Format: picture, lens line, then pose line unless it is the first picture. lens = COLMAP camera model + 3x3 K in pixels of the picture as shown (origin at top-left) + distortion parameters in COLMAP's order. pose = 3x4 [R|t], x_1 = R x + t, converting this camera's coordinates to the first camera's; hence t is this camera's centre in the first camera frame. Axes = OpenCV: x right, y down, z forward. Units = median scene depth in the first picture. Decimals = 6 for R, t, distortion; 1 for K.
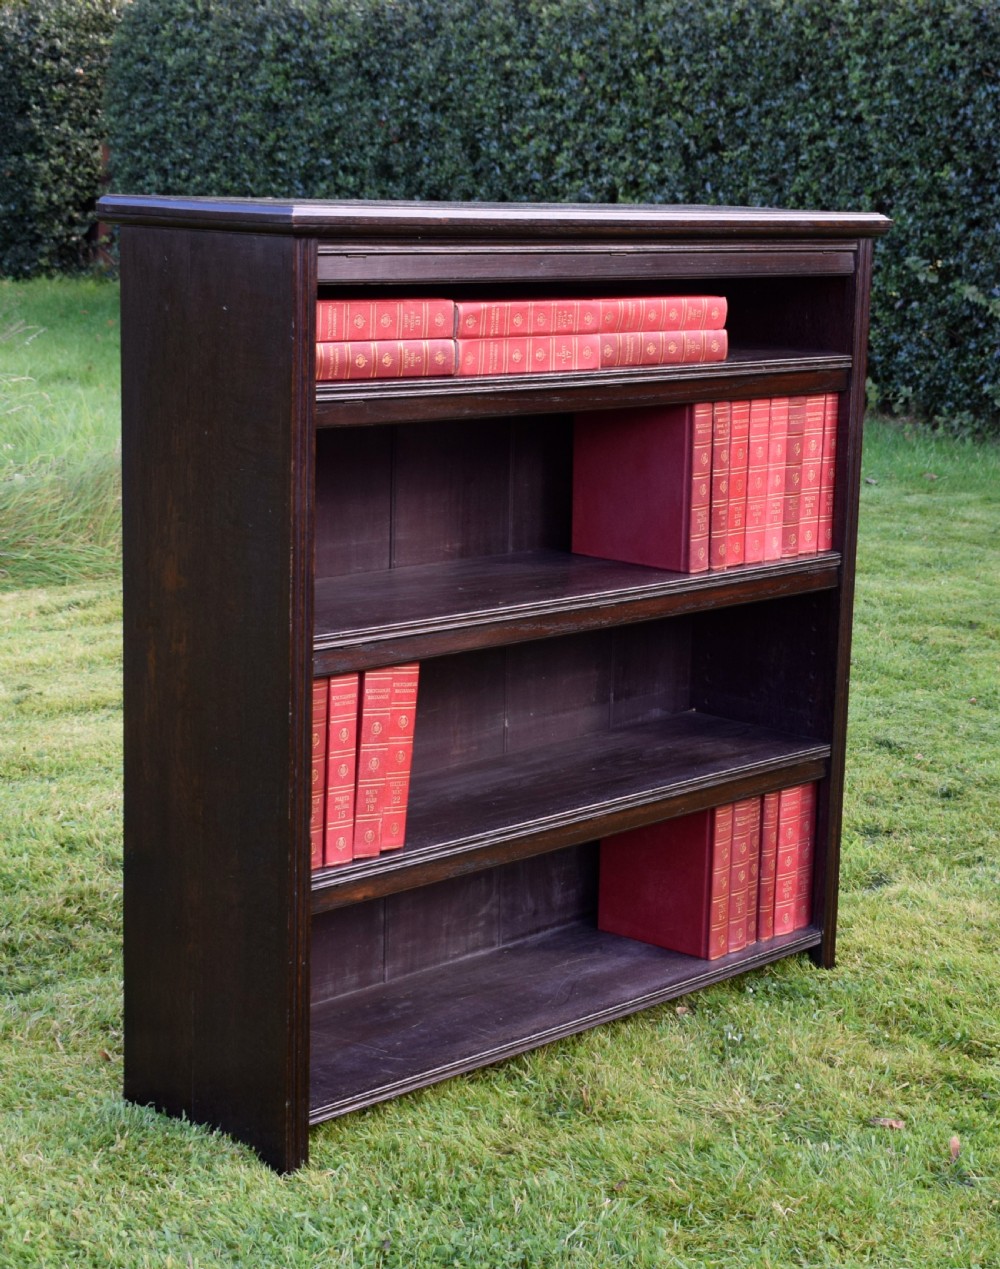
lens RADIAL K [[2537.6, 0, 662.3], [0, 2537.6, 684.4], [0, 0, 1]] dist [-0.016022, 0.000000]
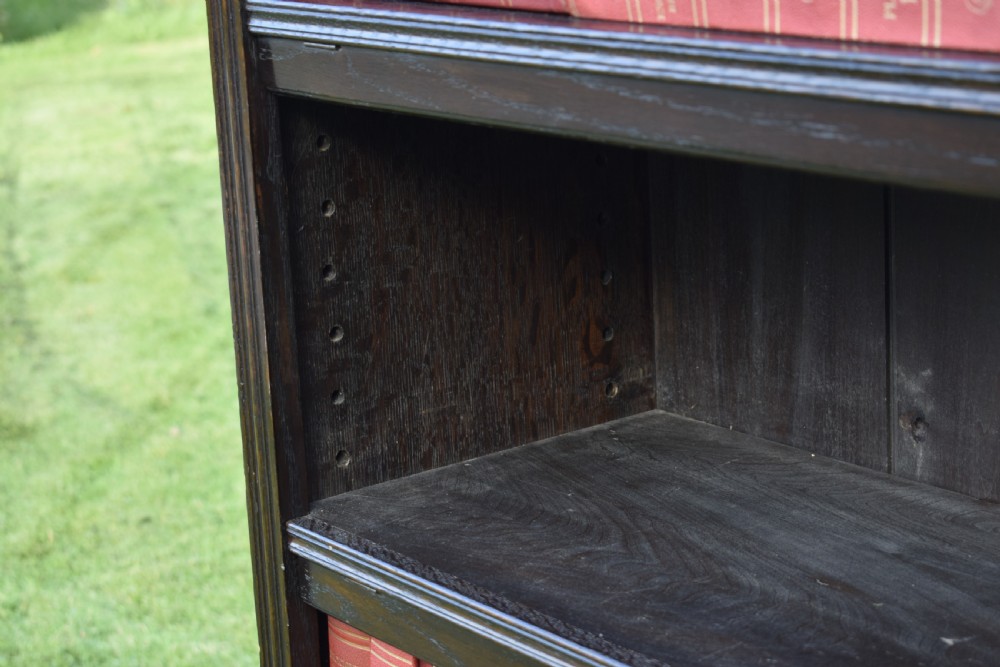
lens RADIAL K [[2277.1, 0, 506.5], [0, 2277.1, 328.1], [0, 0, 1]] dist [-0.070903, 0.000000]
pose [[-0.233875, 0.200121, -0.951448, 0.208741], [-0.153795, 0.958653, 0.239441, -0.134205], [0.960026, 0.202327, -0.193427, 0.917393]]
